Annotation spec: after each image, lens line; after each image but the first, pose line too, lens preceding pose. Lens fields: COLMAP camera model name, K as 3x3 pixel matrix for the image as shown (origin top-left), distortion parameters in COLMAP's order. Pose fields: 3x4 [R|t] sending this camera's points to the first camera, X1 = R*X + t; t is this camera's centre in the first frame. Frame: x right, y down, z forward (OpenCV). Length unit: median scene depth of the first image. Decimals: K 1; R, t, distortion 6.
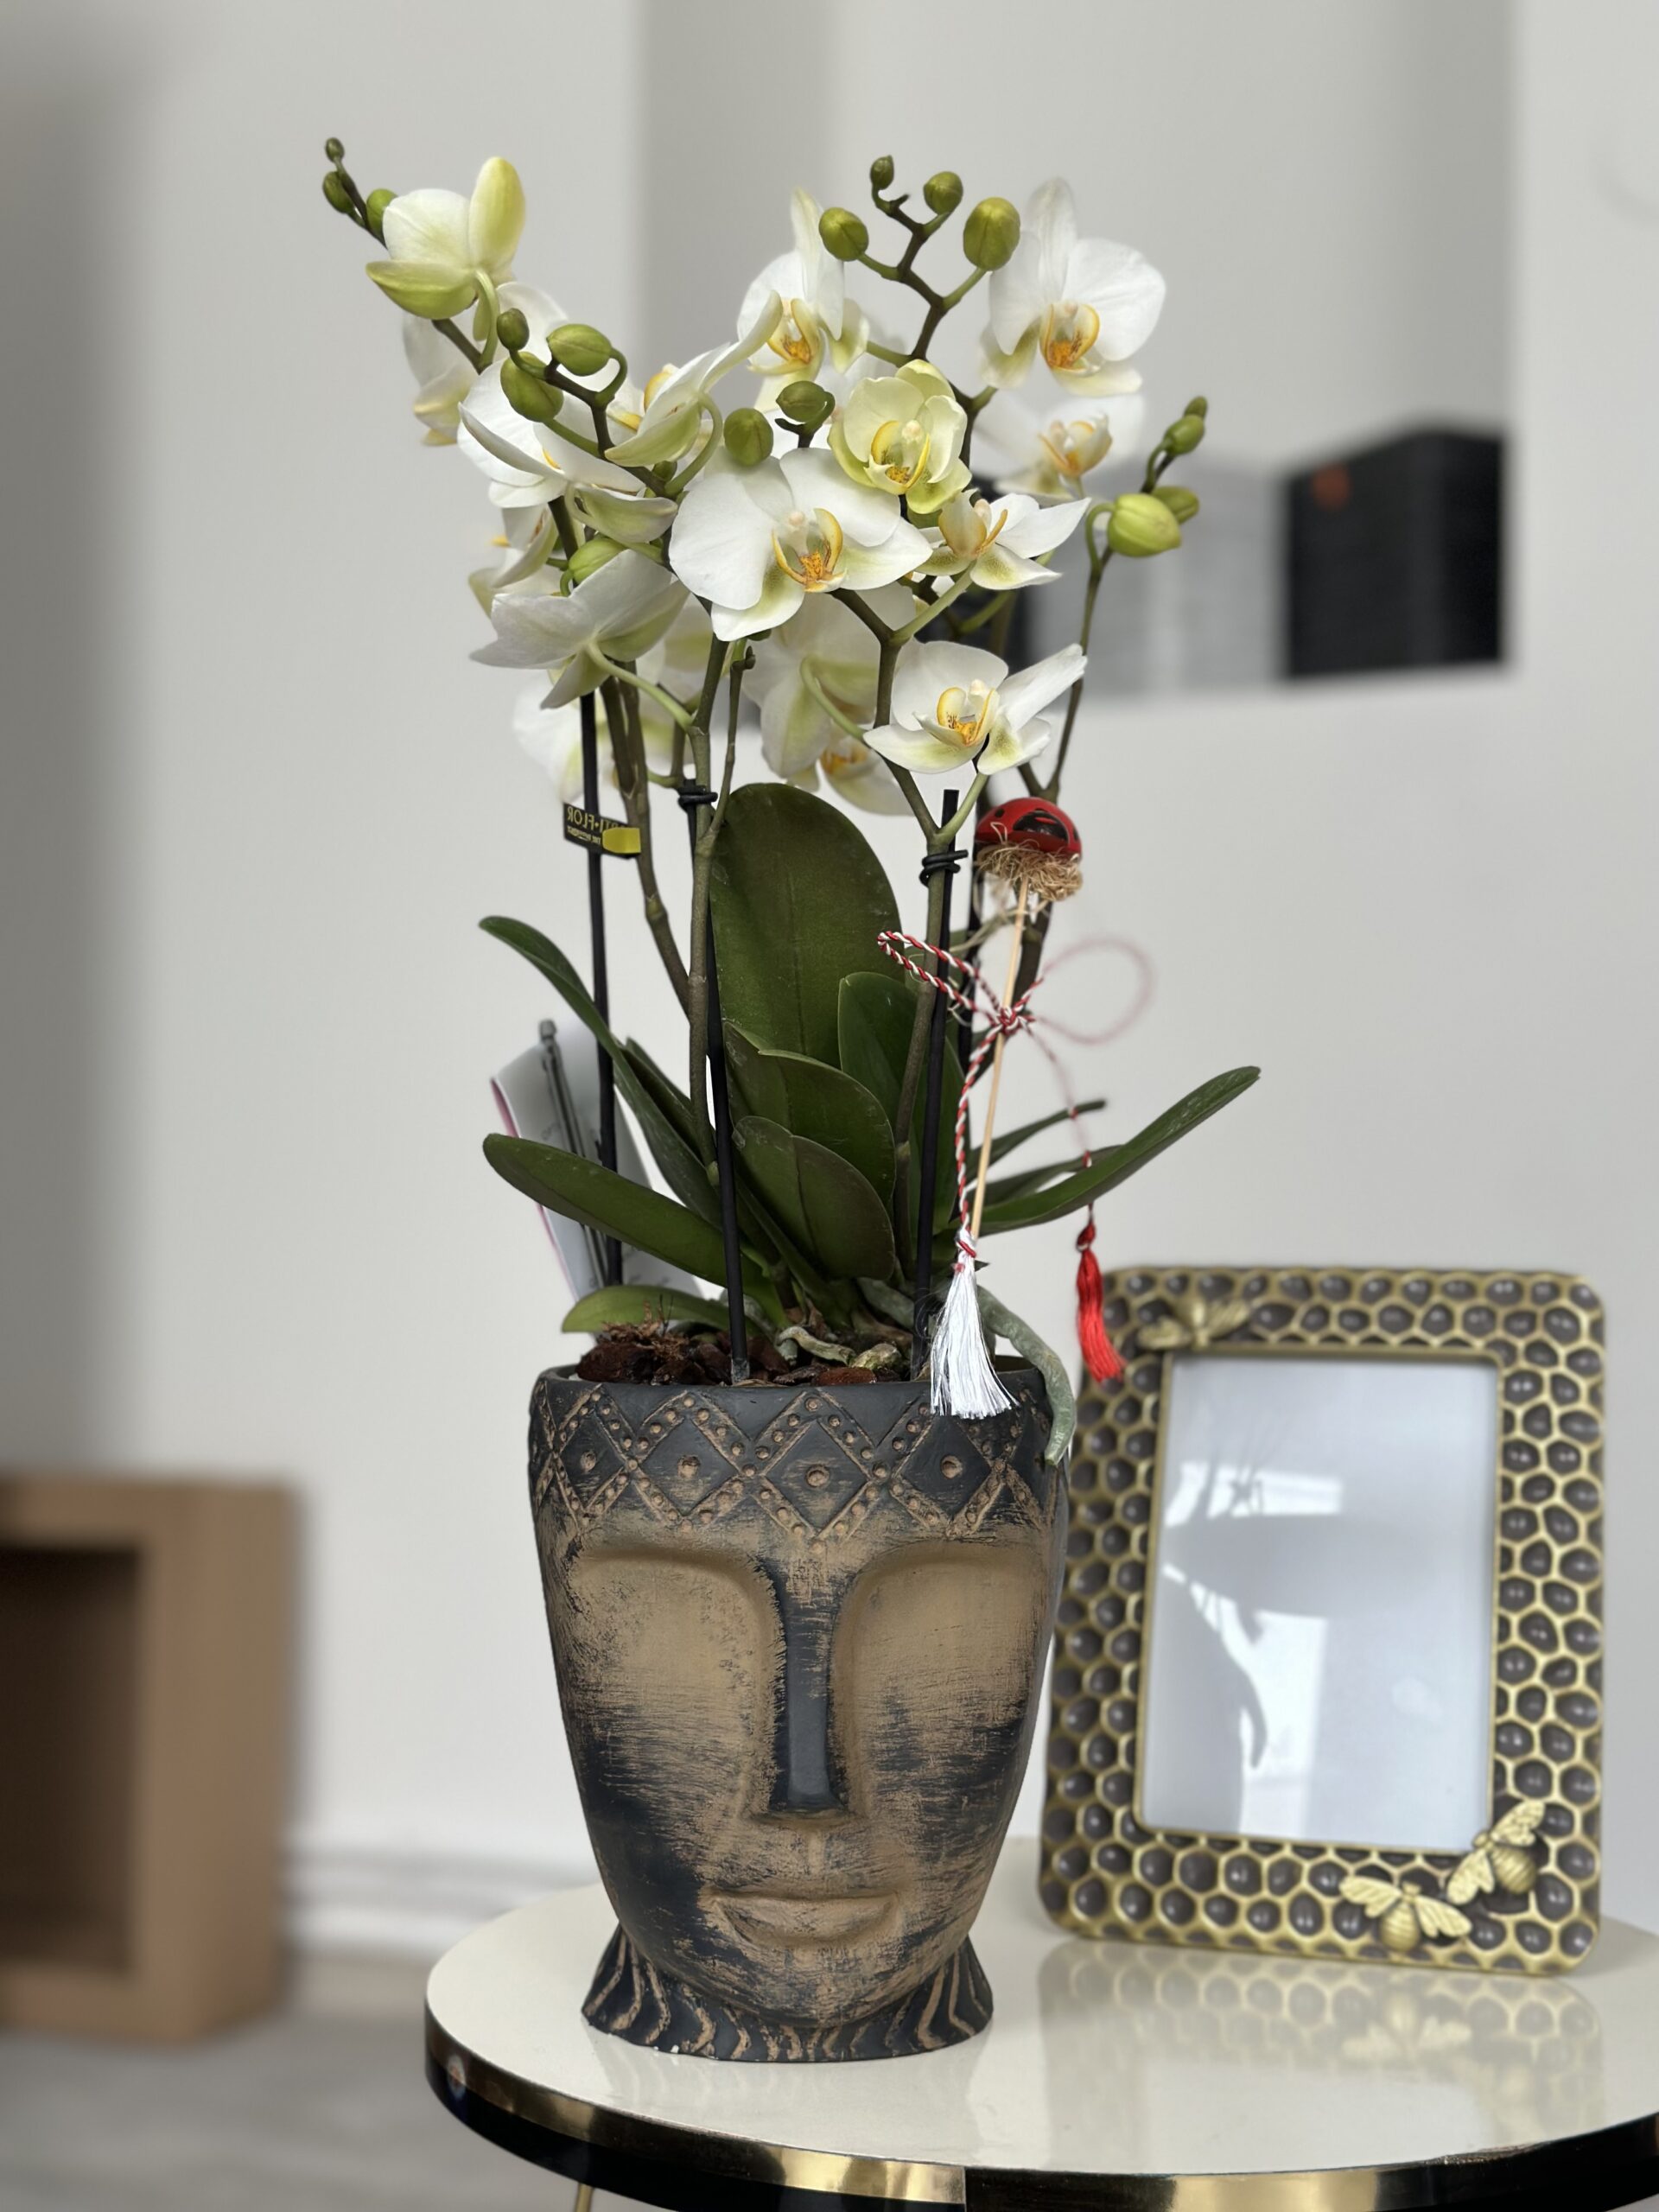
lens RADIAL K [[3291.1, 0, 829.5], [0, 3291.1, 1106.0], [0, 0, 1]] dist [0.125250, -0.062645]
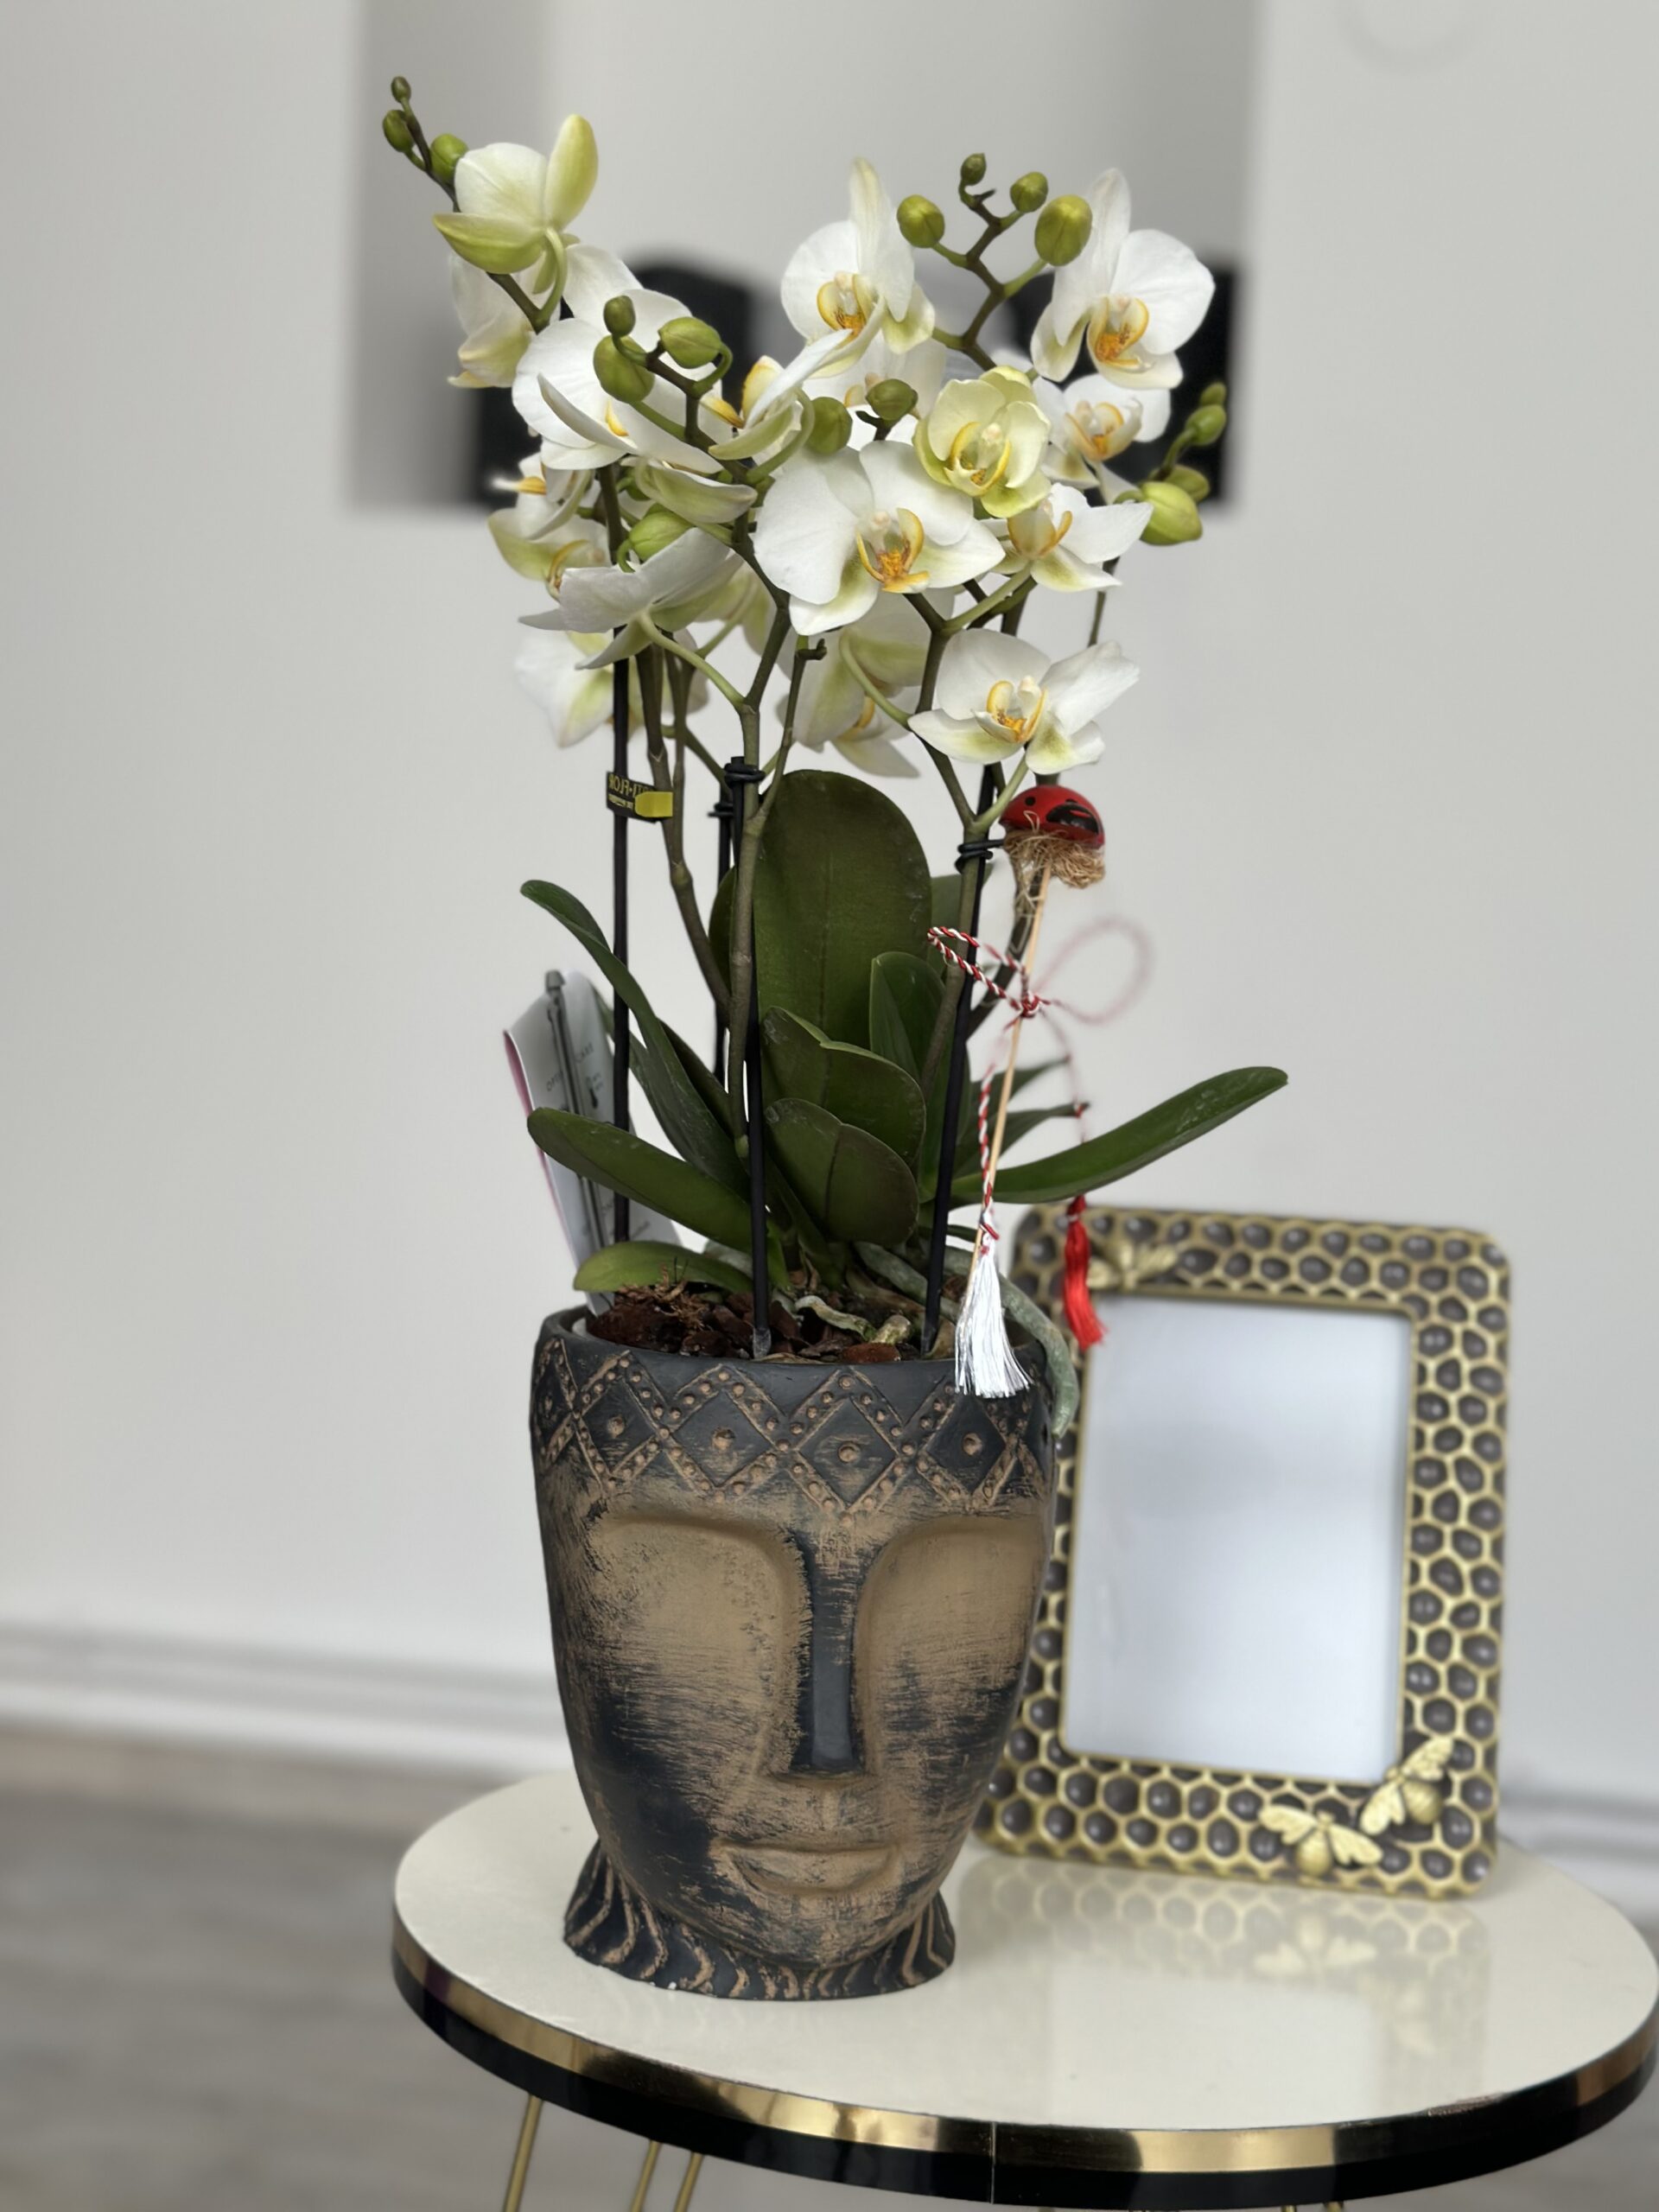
lens RADIAL K [[3291.1, 0, 829.5], [0, 3291.1, 1106.0], [0, 0, 1]] dist [0.125250, -0.062645]
pose [[0.990696, 0.037340, 0.130870, -0.141320], [-0.047705, 0.995891, 0.076983, -0.071050], [-0.127458, -0.082510, 0.988406, -0.009098]]
